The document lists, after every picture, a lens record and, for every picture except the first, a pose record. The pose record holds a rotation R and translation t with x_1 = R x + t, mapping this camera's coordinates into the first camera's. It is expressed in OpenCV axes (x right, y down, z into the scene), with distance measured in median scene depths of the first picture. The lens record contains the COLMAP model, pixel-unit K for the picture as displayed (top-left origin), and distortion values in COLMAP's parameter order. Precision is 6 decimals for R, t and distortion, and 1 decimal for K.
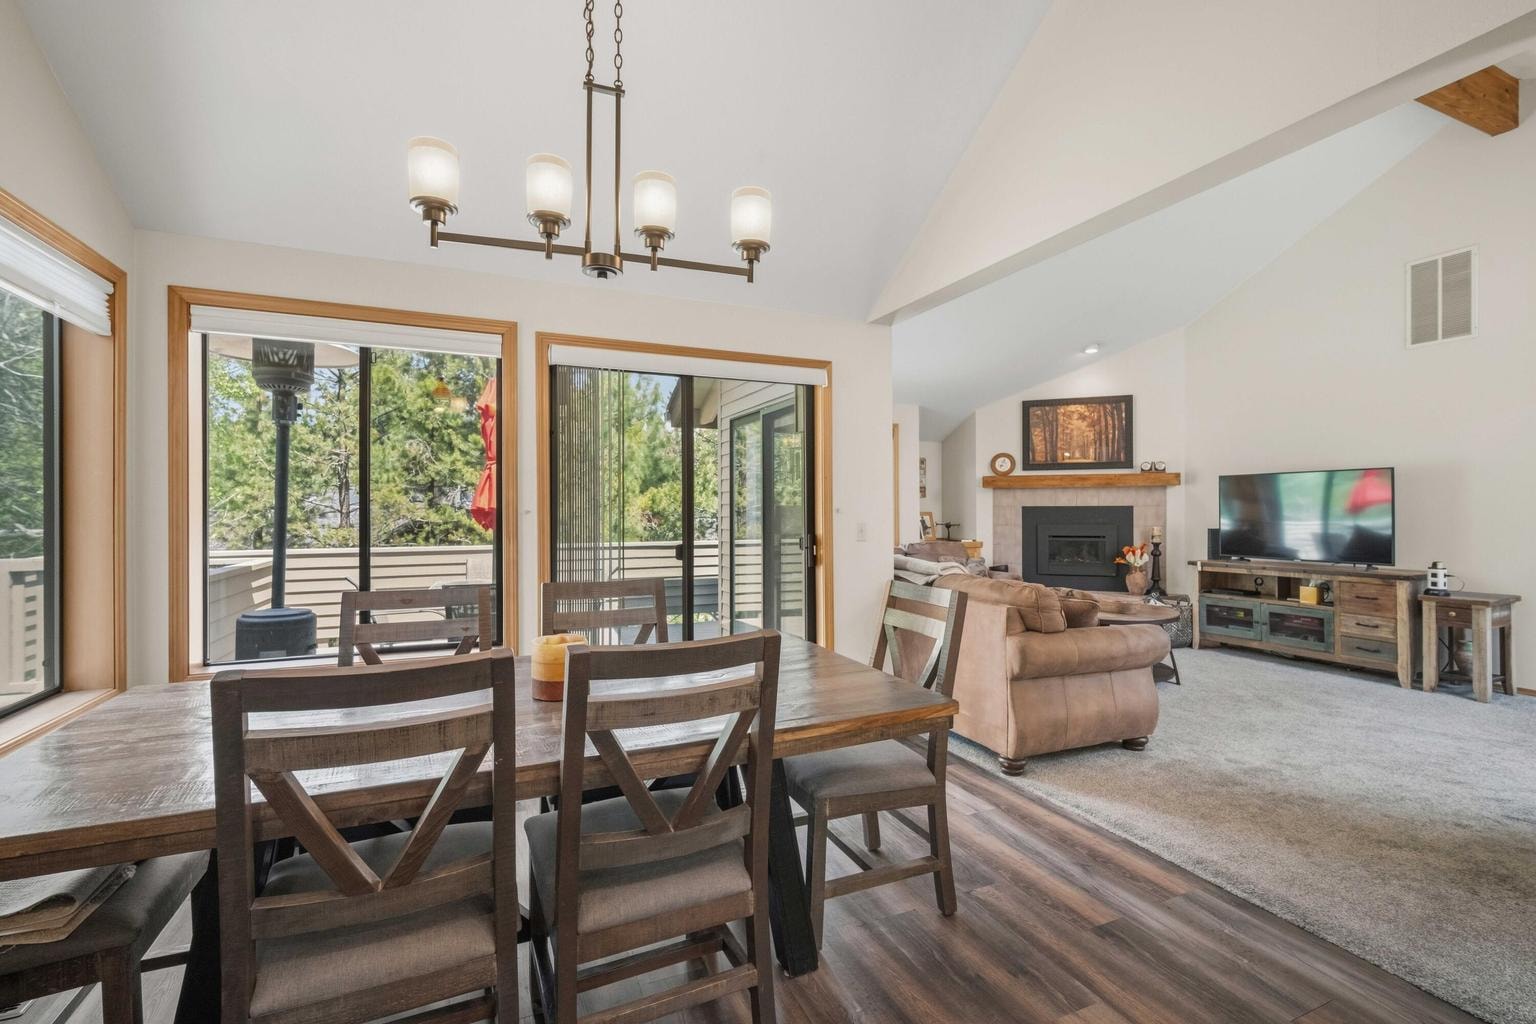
lens RADIAL K [[674.1, 0, 771.8], [0, 674.1, 508.9], [0, 0, 1]] dist [-0.014678, 0.011908]
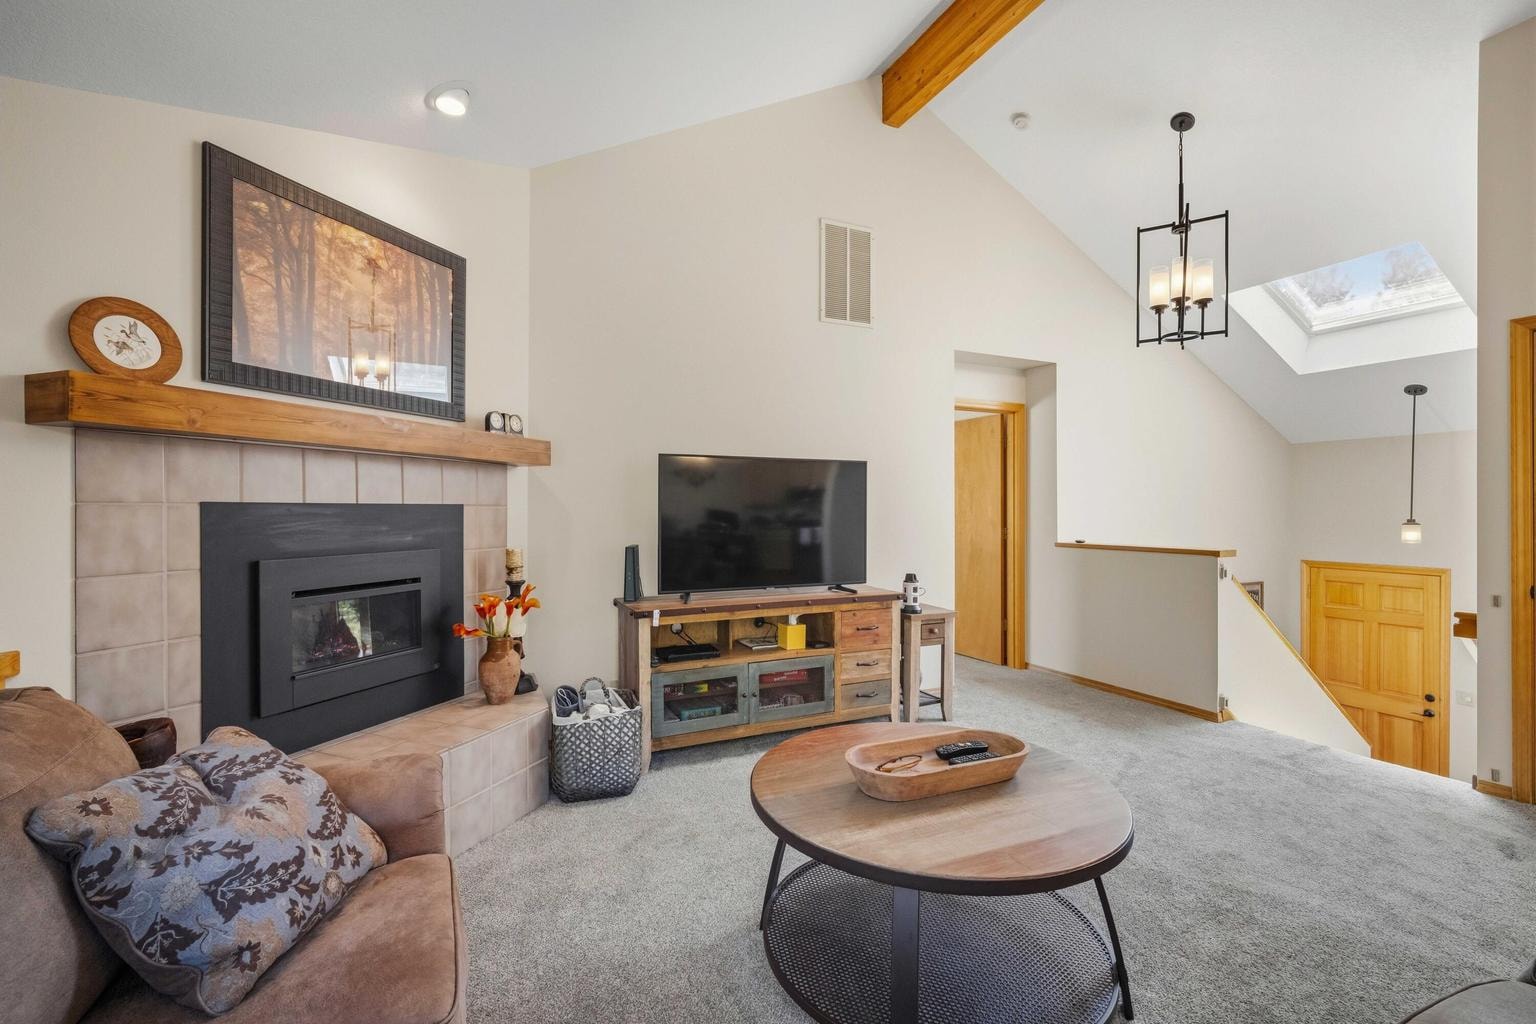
lens RADIAL K [[673.4, 0, 765.2], [0, 673.4, 510.5], [0, 0, 1]] dist [-0.004966, 0.000219]
pose [[-0.015777, -0.001253, 0.999875, 0.084924], [-0.005820, 0.999982, 0.001161, -0.002379], [-0.999859, -0.005801, -0.015784, 0.837687]]
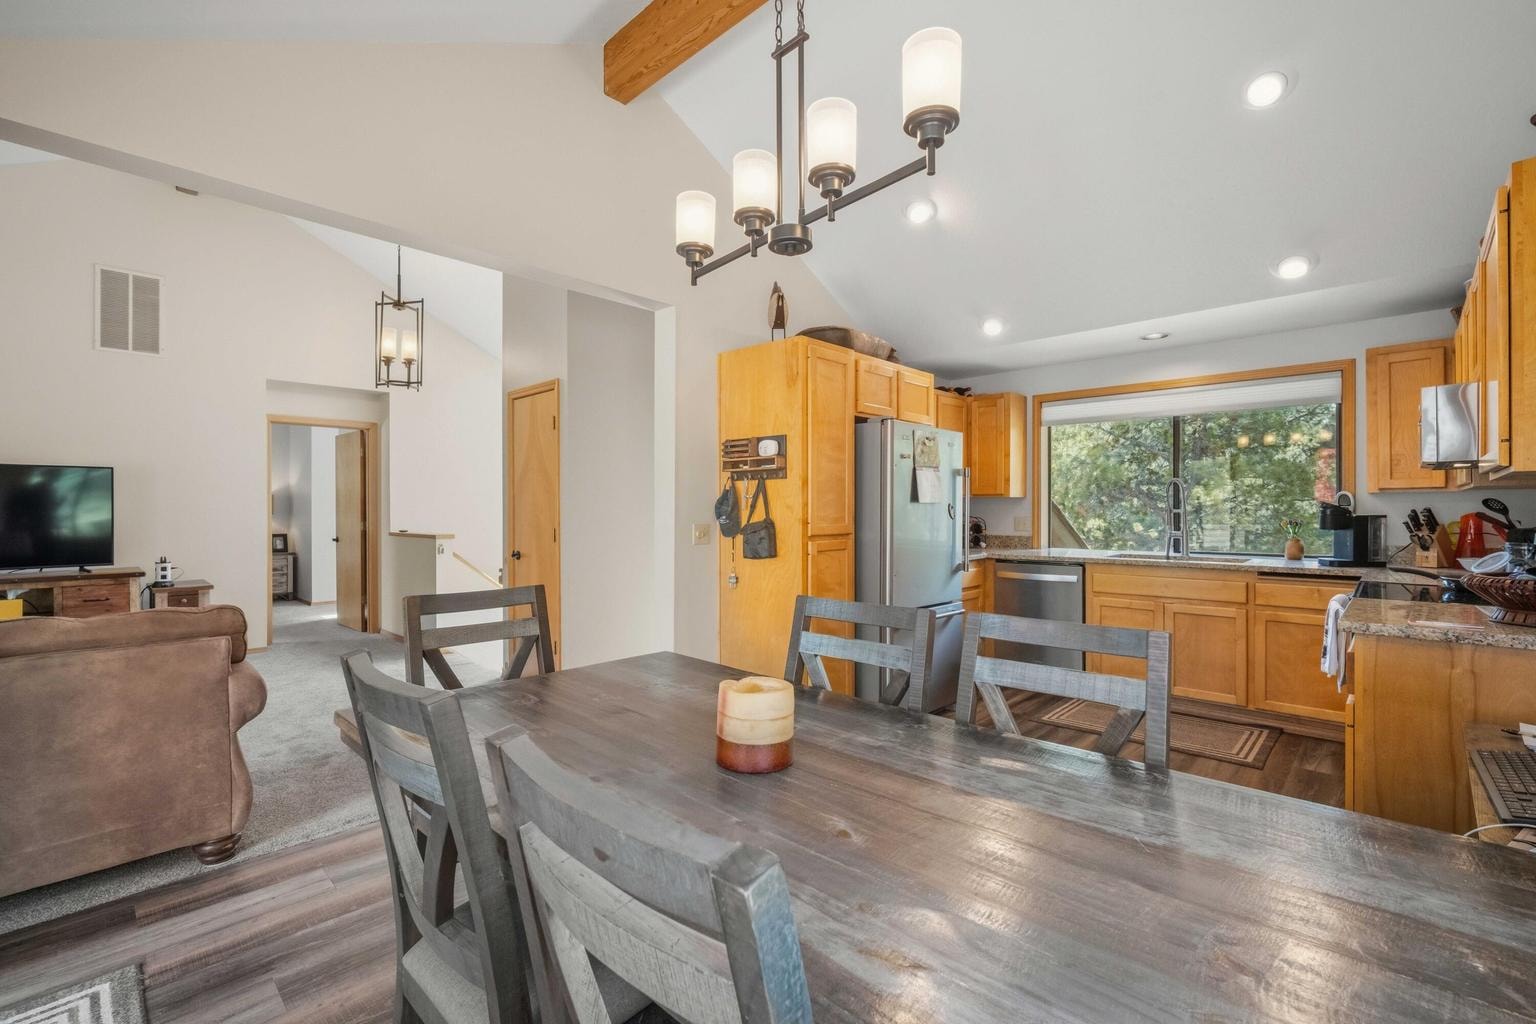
lens RADIAL K [[673.4, 0, 765.2], [0, 673.4, 510.5], [0, 0, 1]] dist [-0.004966, 0.000219]
pose [[-0.381561, 0.001362, 0.924343, -0.279076], [-0.003034, 0.999992, -0.002726, 0.002085], [-0.924339, -0.003844, -0.381554, 0.354035]]
